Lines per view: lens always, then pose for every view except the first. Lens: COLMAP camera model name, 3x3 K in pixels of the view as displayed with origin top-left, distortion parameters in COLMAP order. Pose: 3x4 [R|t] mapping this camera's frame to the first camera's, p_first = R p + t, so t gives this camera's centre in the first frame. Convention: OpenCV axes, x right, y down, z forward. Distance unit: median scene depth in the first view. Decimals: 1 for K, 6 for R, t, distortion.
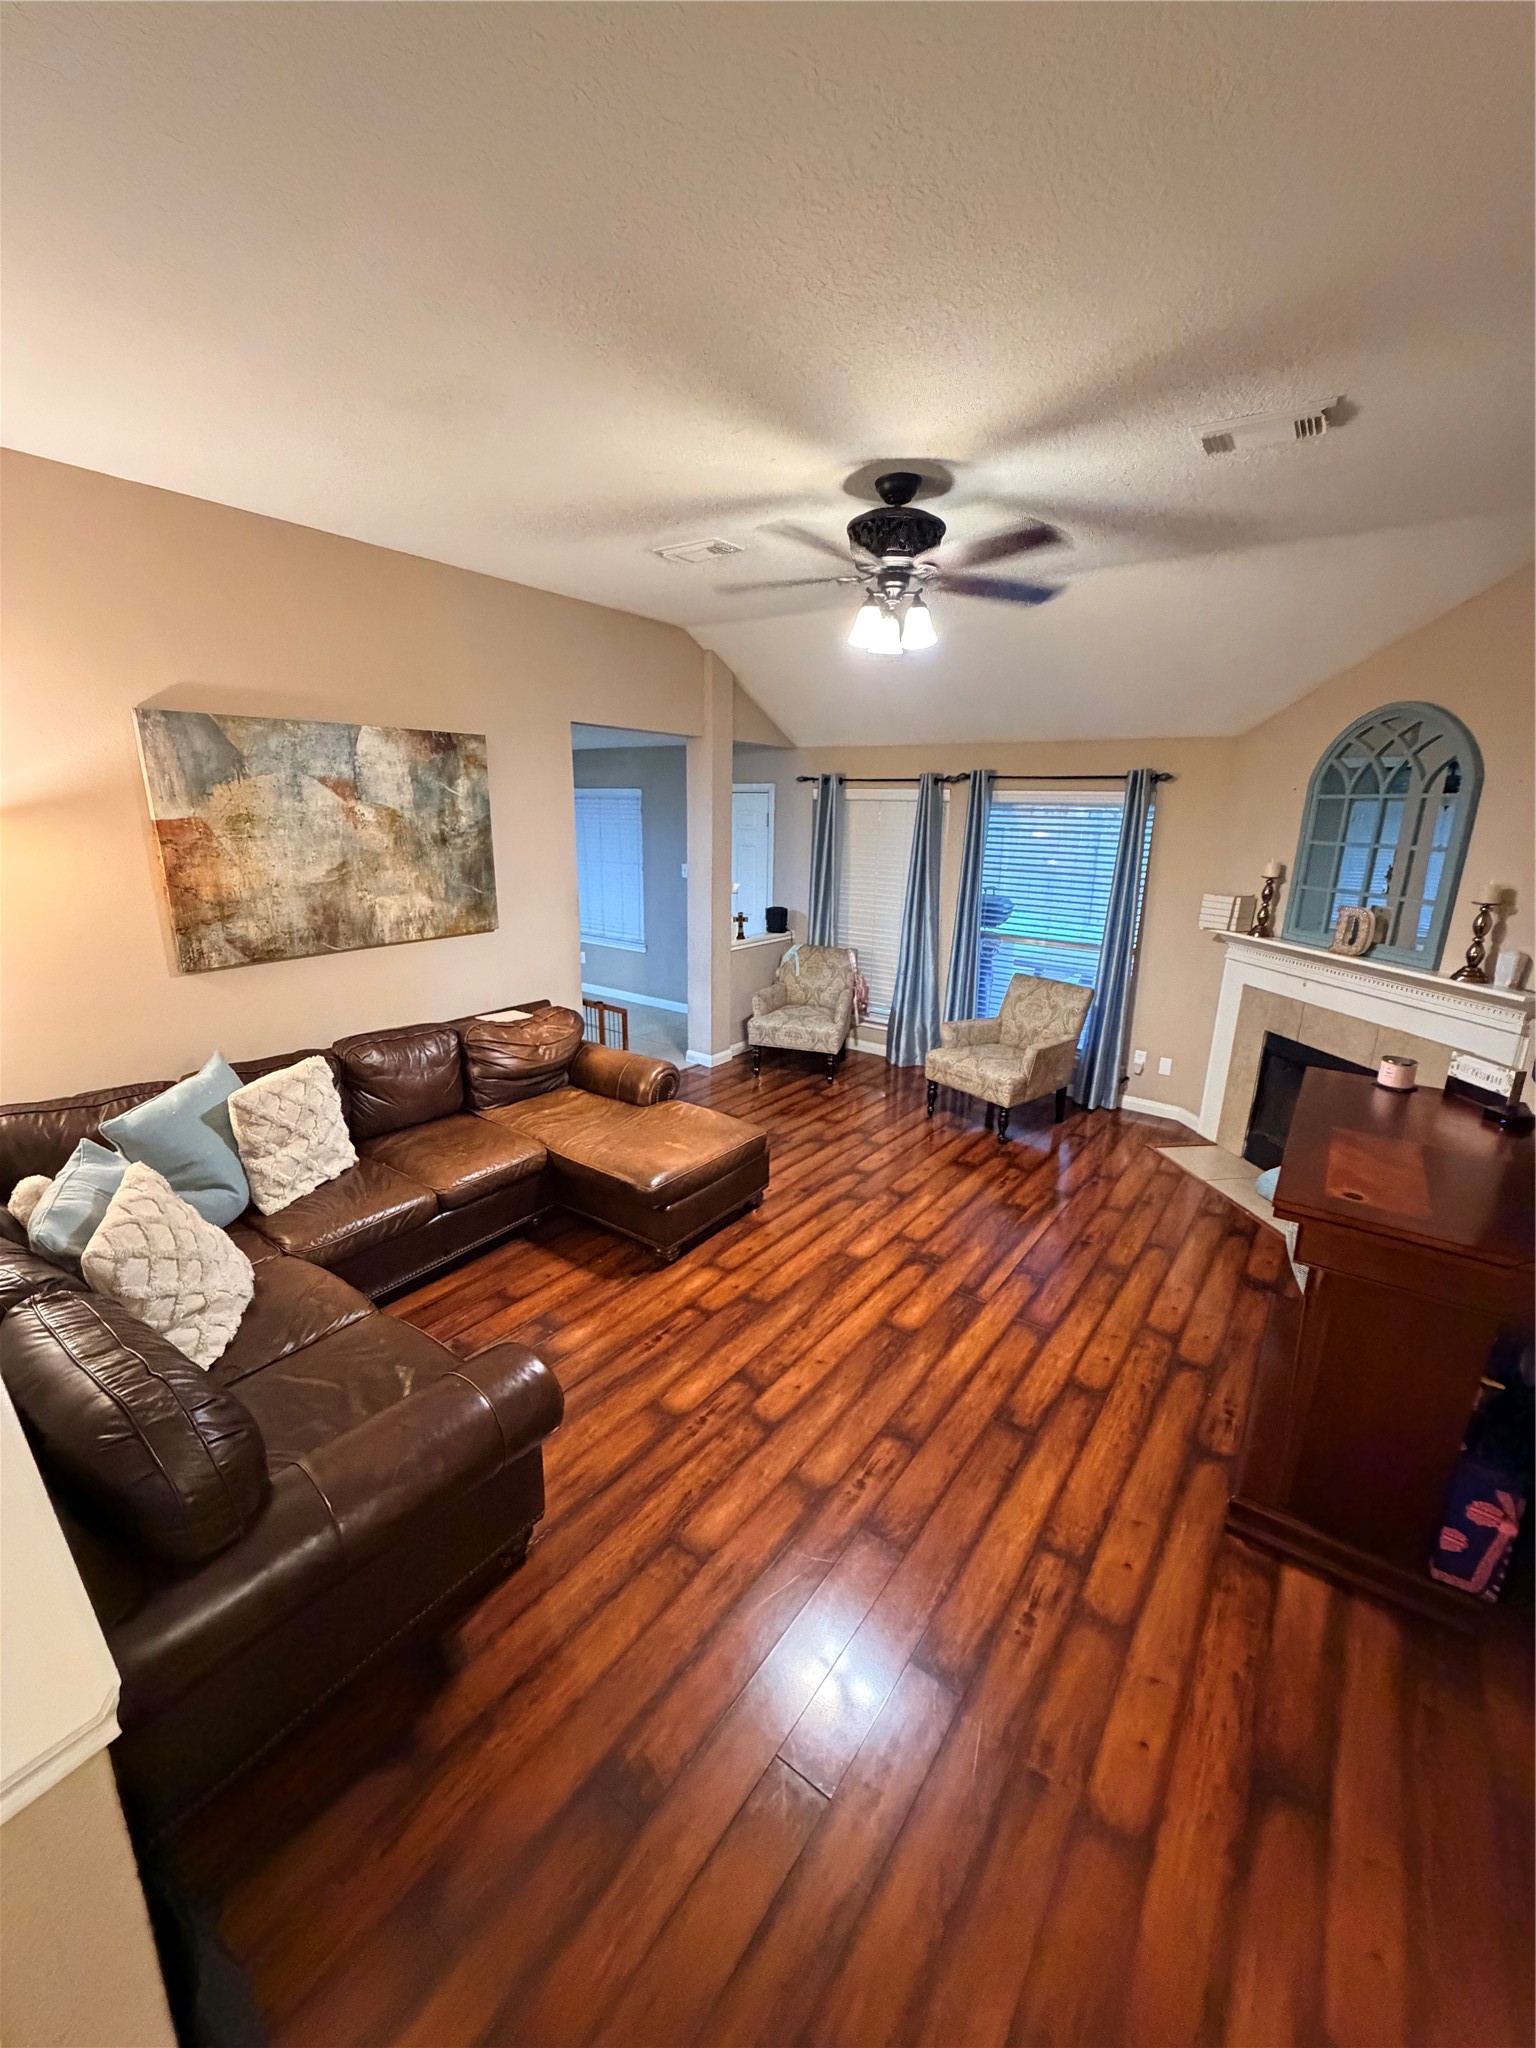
lens RADIAL K [[819.3, 0, 763.9], [0, 819.3, 1005.5], [0, 0, 1]] dist [0.002711, -0.000615]
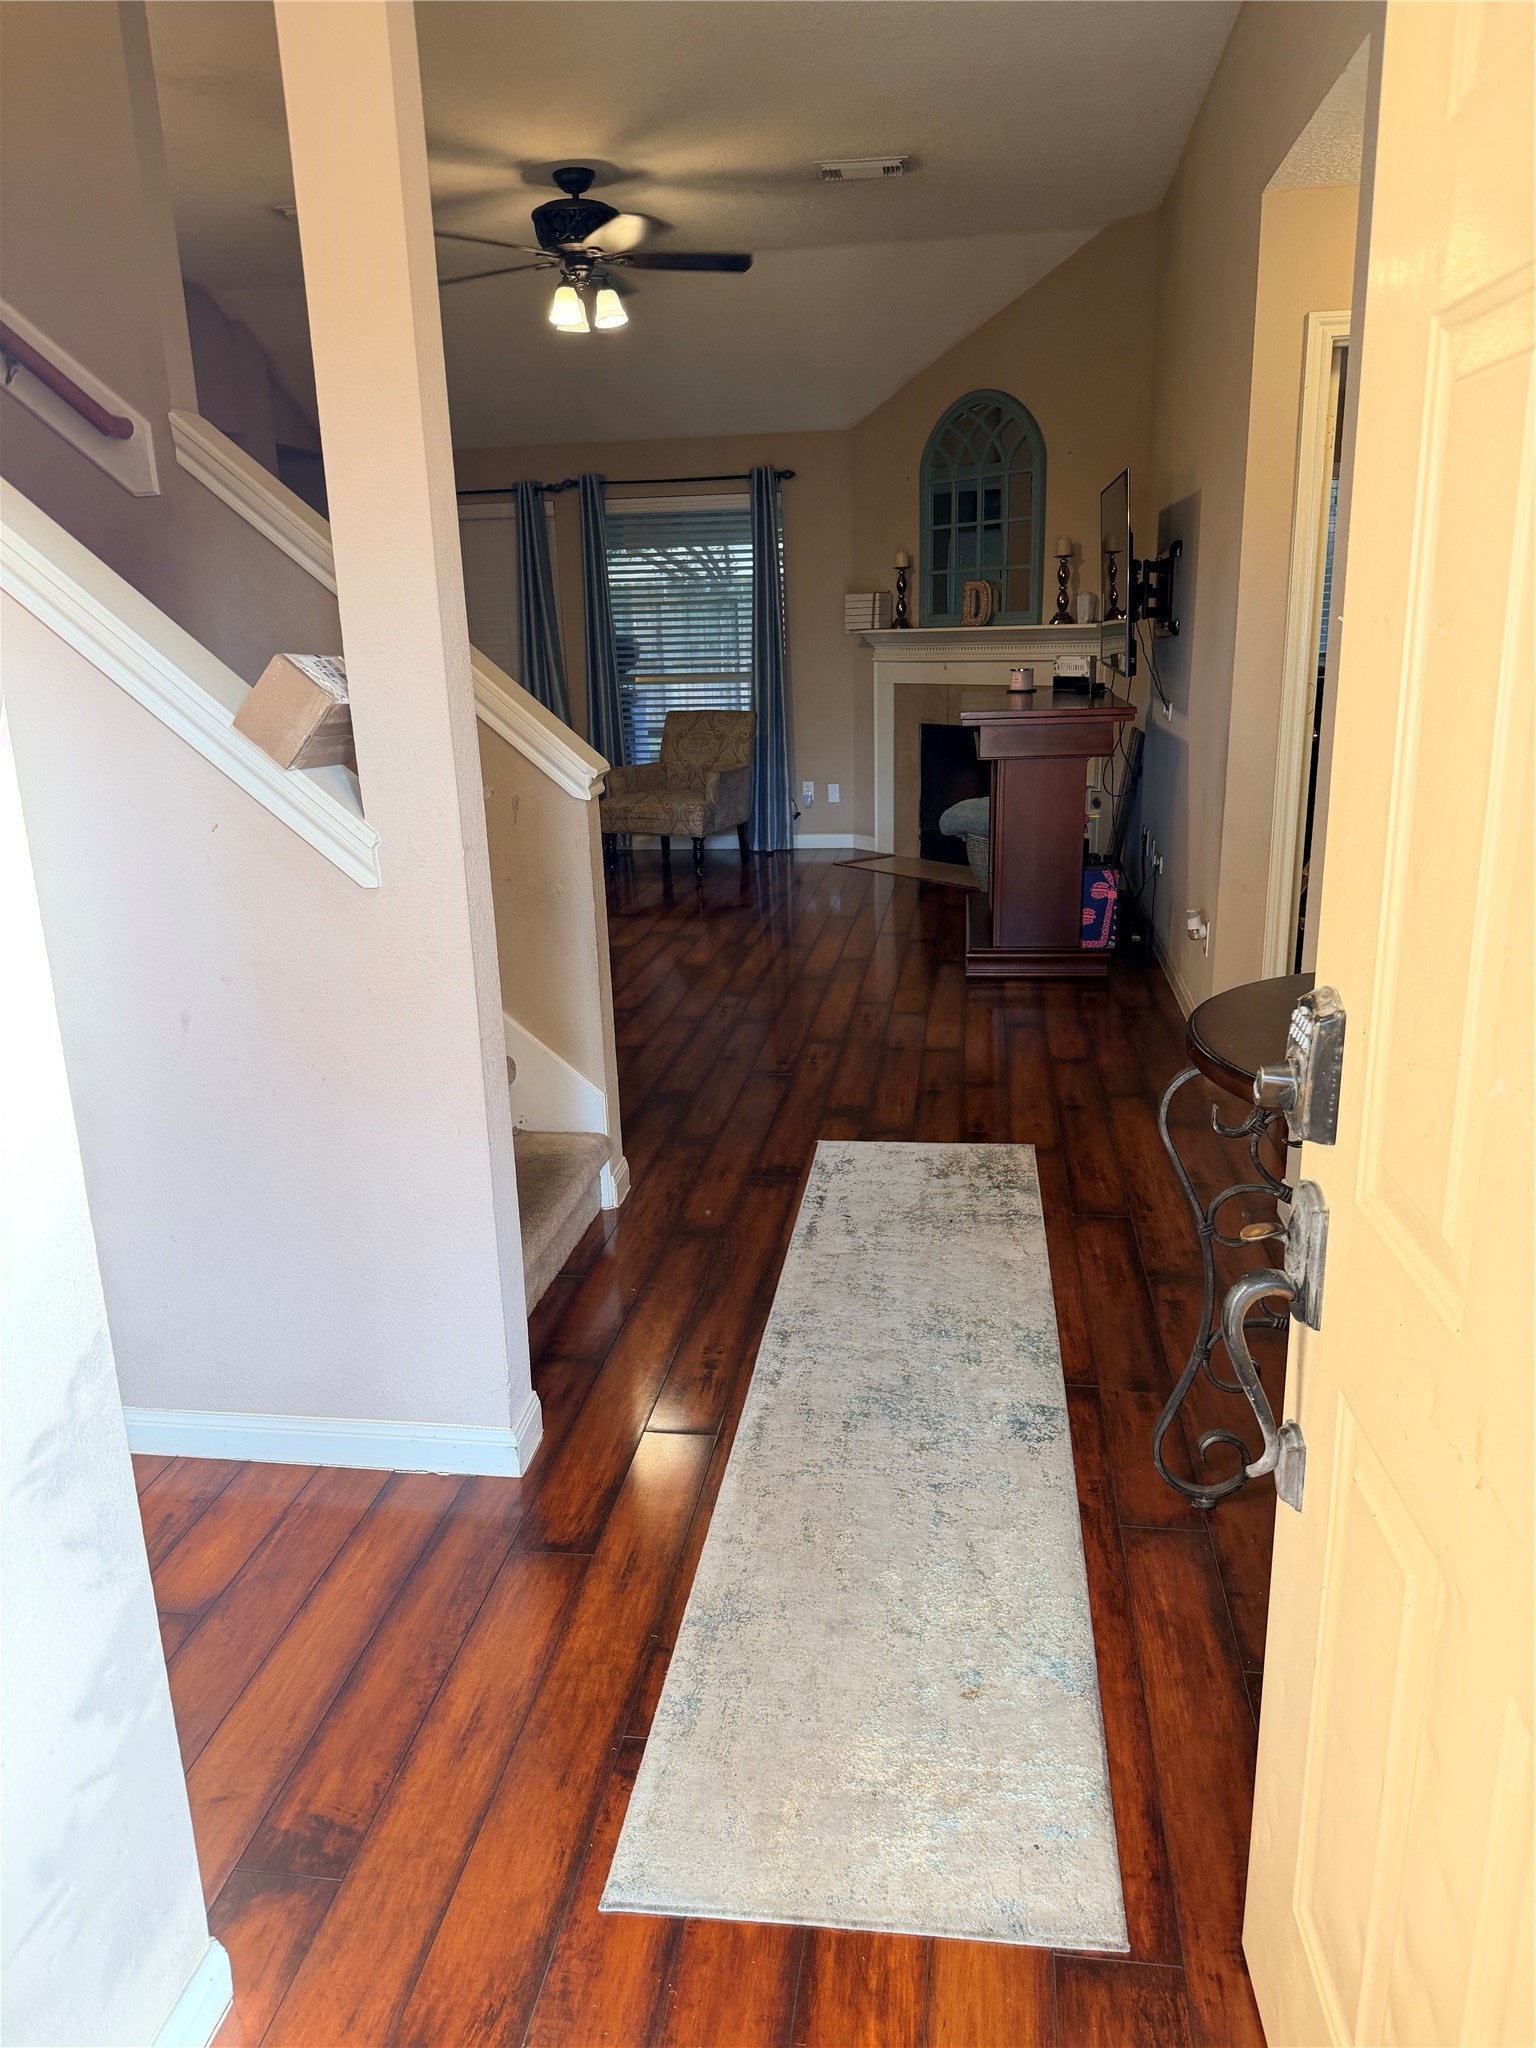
lens RADIAL K [[1451.1, 0, 763.0], [0, 1451.1, 1031.7], [0, 0, 1]] dist [-0.000406, -0.011246]
pose [[0.881448, -0.185634, 0.434270, -0.374108], [0.167350, 0.982617, 0.080358, 0.210342], [-0.441638, 0.001844, 0.897191, -0.475150]]
